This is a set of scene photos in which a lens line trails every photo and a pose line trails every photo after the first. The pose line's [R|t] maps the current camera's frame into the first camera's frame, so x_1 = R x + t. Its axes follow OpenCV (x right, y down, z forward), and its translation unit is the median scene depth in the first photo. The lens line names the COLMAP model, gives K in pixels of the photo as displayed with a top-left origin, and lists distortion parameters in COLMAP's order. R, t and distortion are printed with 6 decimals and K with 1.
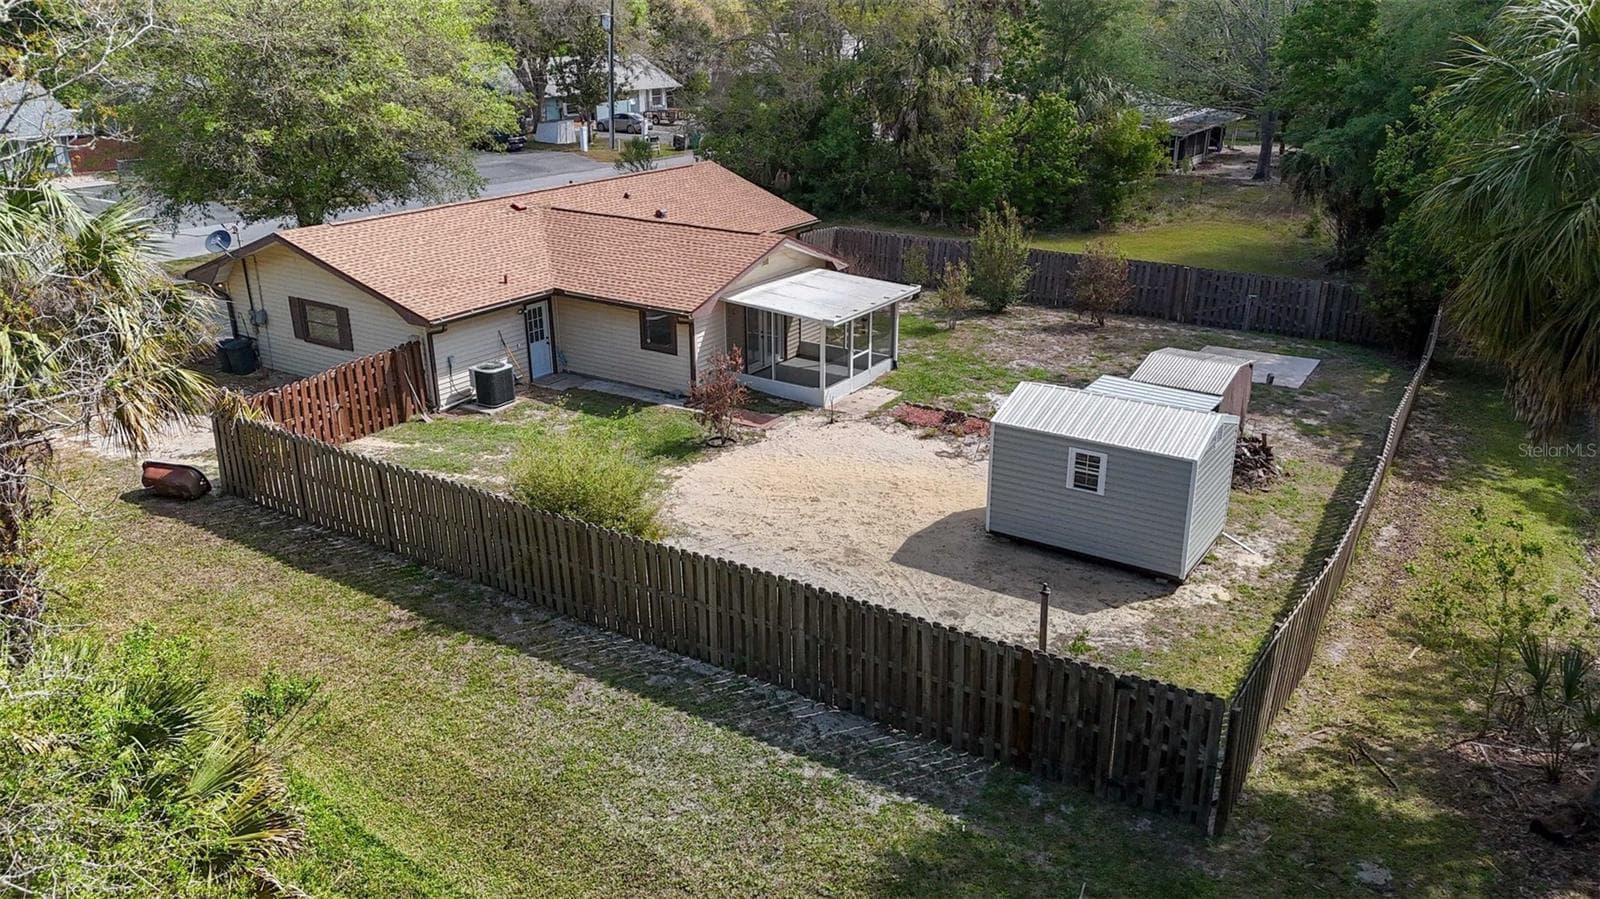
lens RADIAL K [[1176.9, 0, 800.0], [0, 1176.9, 449.5], [0, 0, 1]] dist [0.064562, -0.049706]
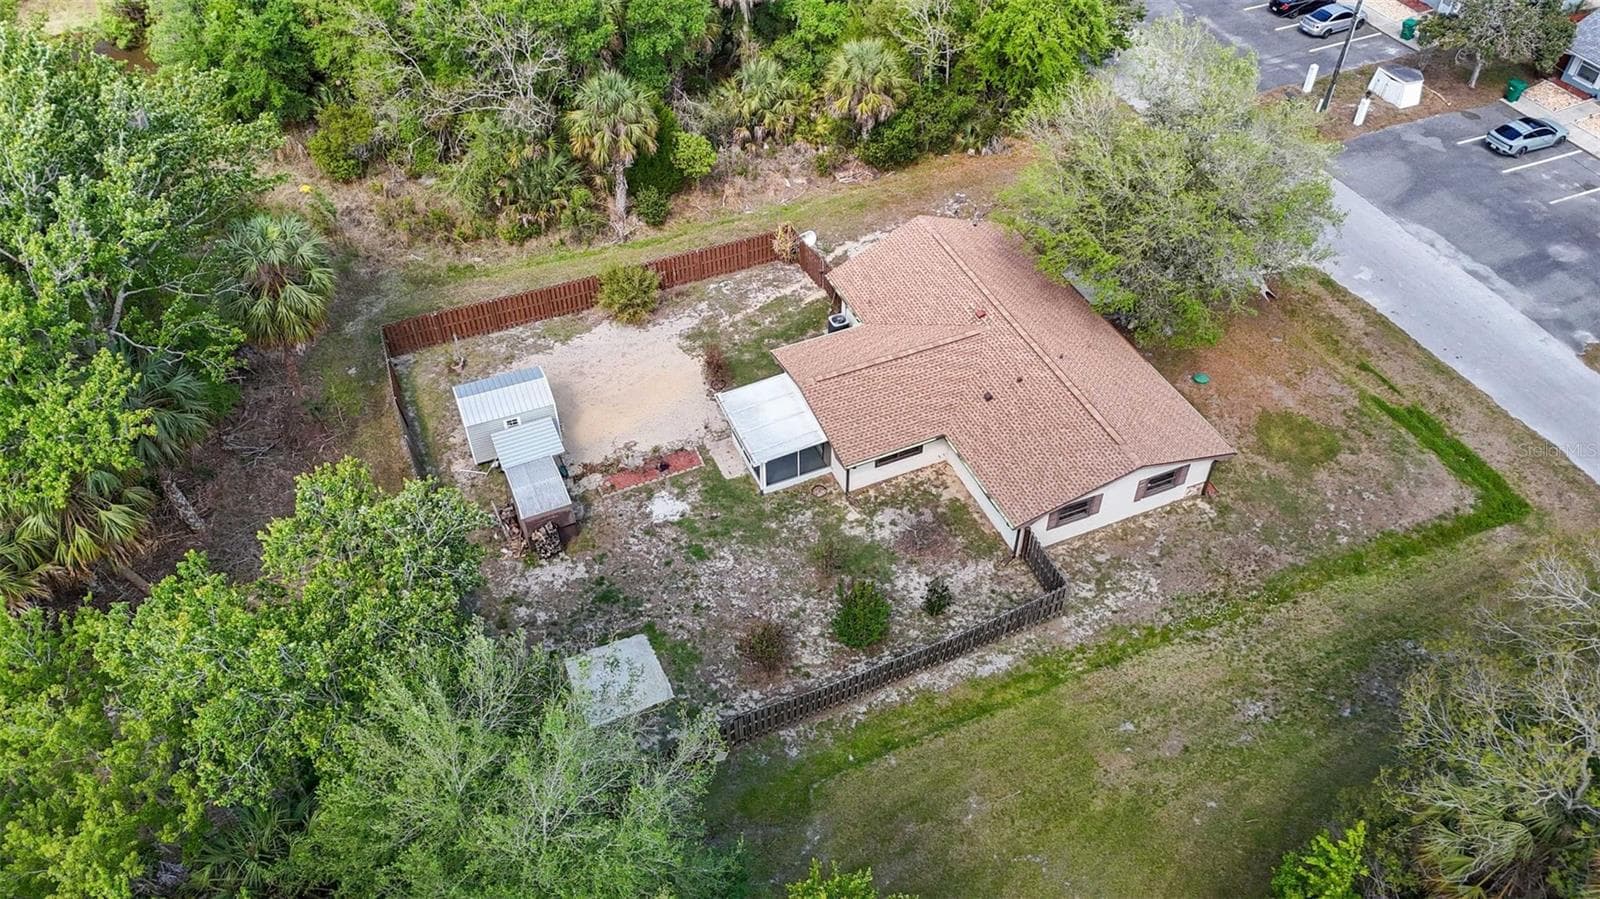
lens RADIAL K [[1176.9, 0, 800.0], [0, 1176.9, 449.5], [0, 0, 1]] dist [0.064562, -0.049706]
pose [[-0.561962, 0.588272, -0.581493, 0.982865], [-0.277759, 0.527971, 0.802556, -1.447245], [0.779133, 0.612521, -0.133302, 1.336622]]
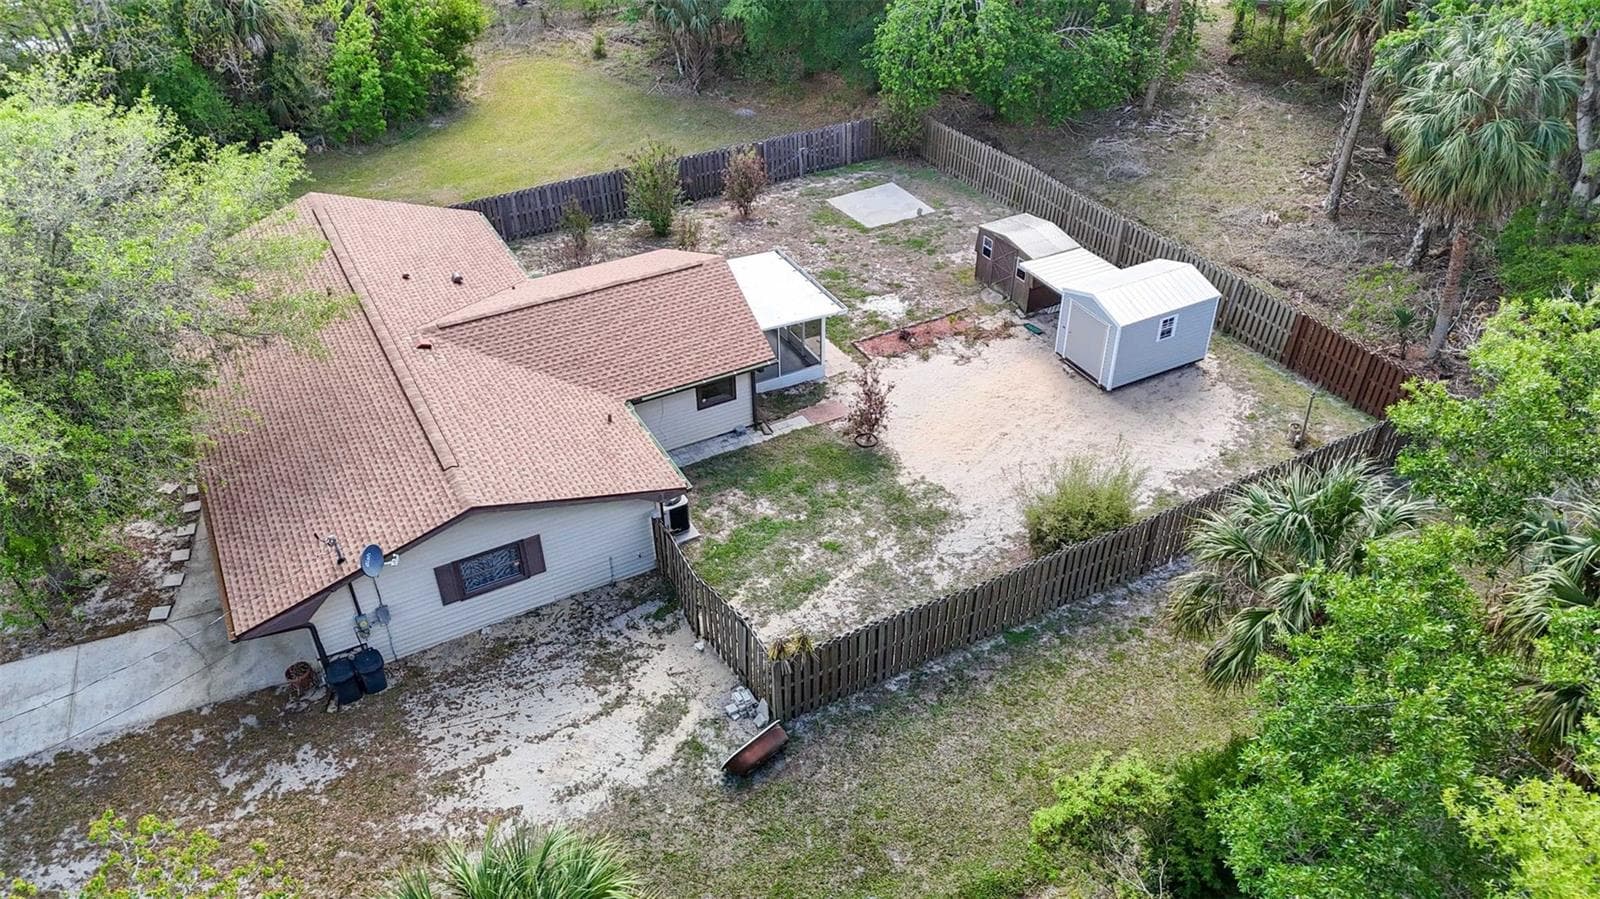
lens RADIAL K [[1176.9, 0, 800.0], [0, 1176.9, 449.5], [0, 0, 1]] dist [0.064562, -0.049706]
pose [[0.480013, -0.520905, 0.705865, -0.898673], [0.320079, 0.853148, 0.411931, -0.485917], [-0.816785, 0.028201, 0.576253, 0.332556]]
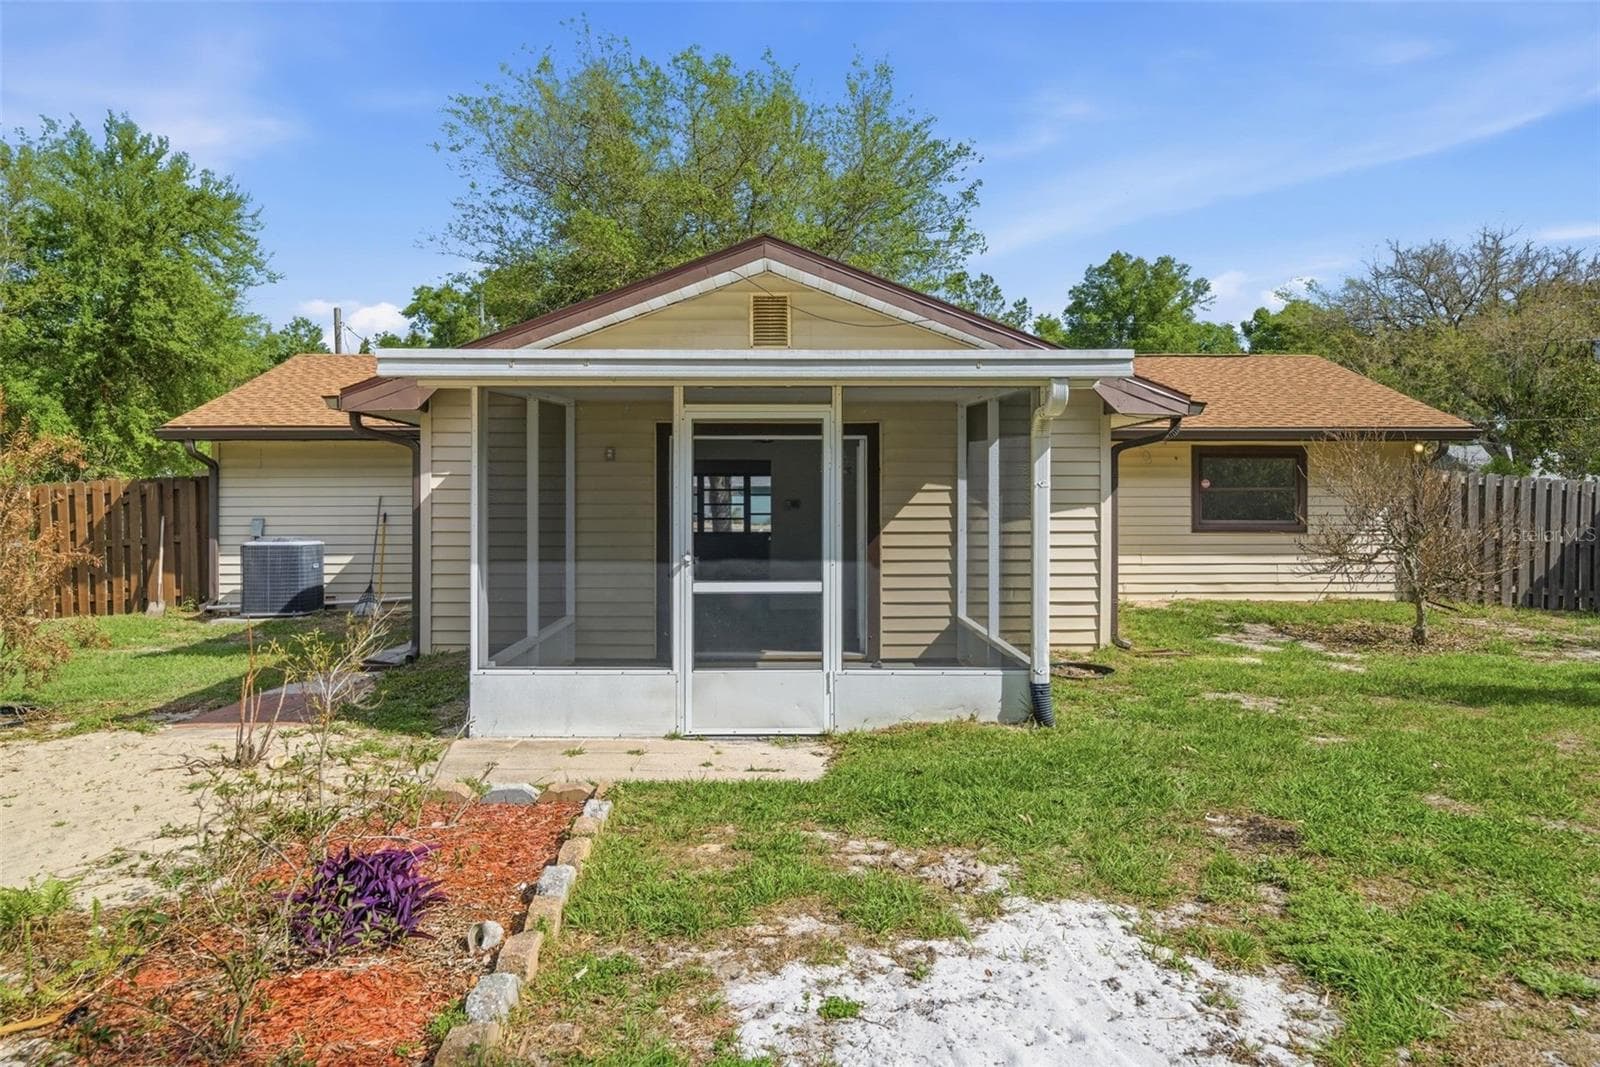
lens RADIAL K [[1085.4, 0, 801.6], [0, 1085.4, 543.3], [0, 0, 1]] dist [-0.005907, 0.003488]
pose [[0.557659, 0.029679, -0.829539, 0.256773], [-0.292121, 0.942447, -0.162660, -0.059165], [0.776970, 0.333035, 0.534234, 0.932499]]
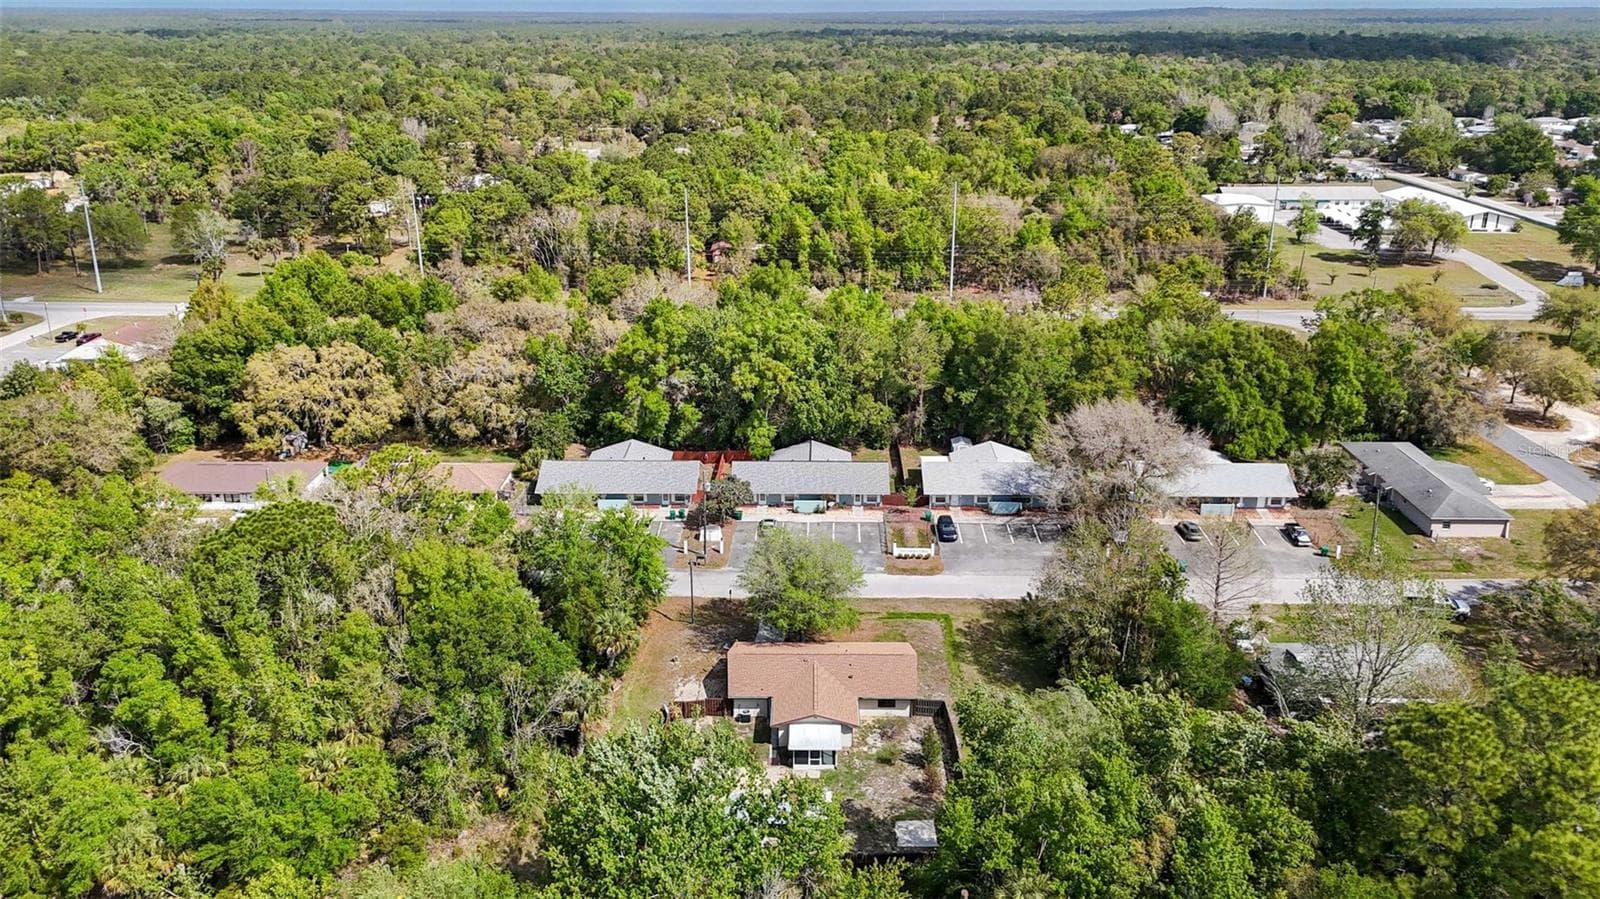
lens RADIAL K [[1176.9, 0, 800.0], [0, 1176.9, 449.5], [0, 0, 1]] dist [0.064562, -0.049706]
pose [[0.534143, 0.296629, -0.791646, 2.487312], [-0.297633, 0.942451, 0.152315, -1.446802], [0.791269, 0.154262, 0.591690, -1.153670]]
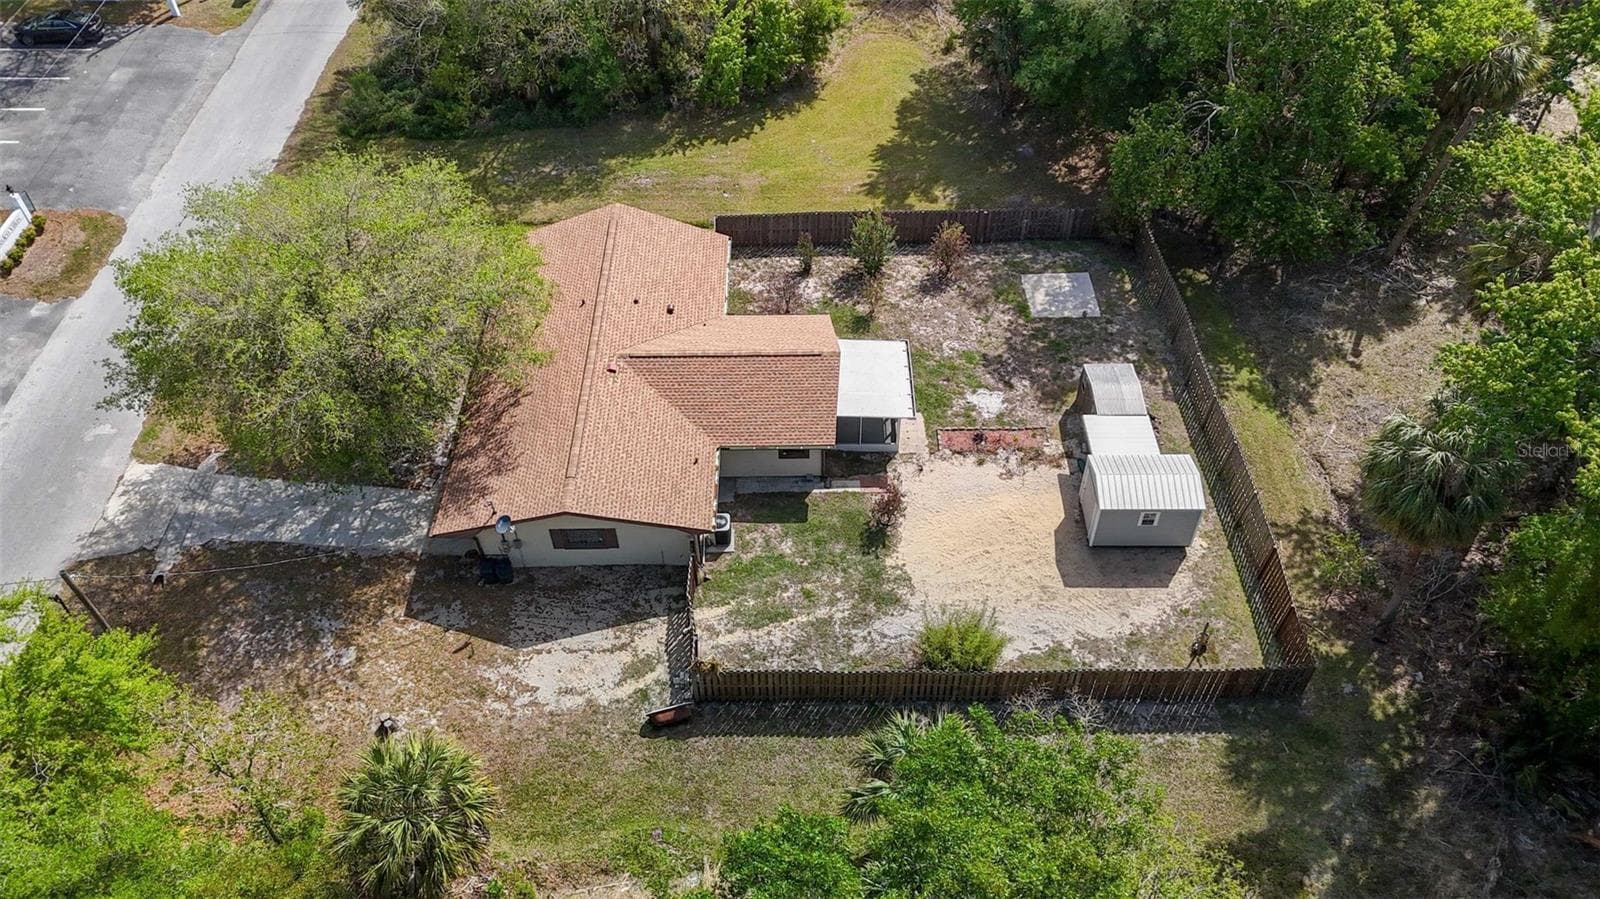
lens RADIAL K [[1176.9, 0, 800.0], [0, 1176.9, 449.5], [0, 0, 1]] dist [0.064562, -0.049706]
pose [[0.836893, -0.405096, 0.368112, -0.689205], [0.202067, 0.853661, 0.480033, -0.846524], [-0.508703, -0.327354, 0.796280, -0.205098]]
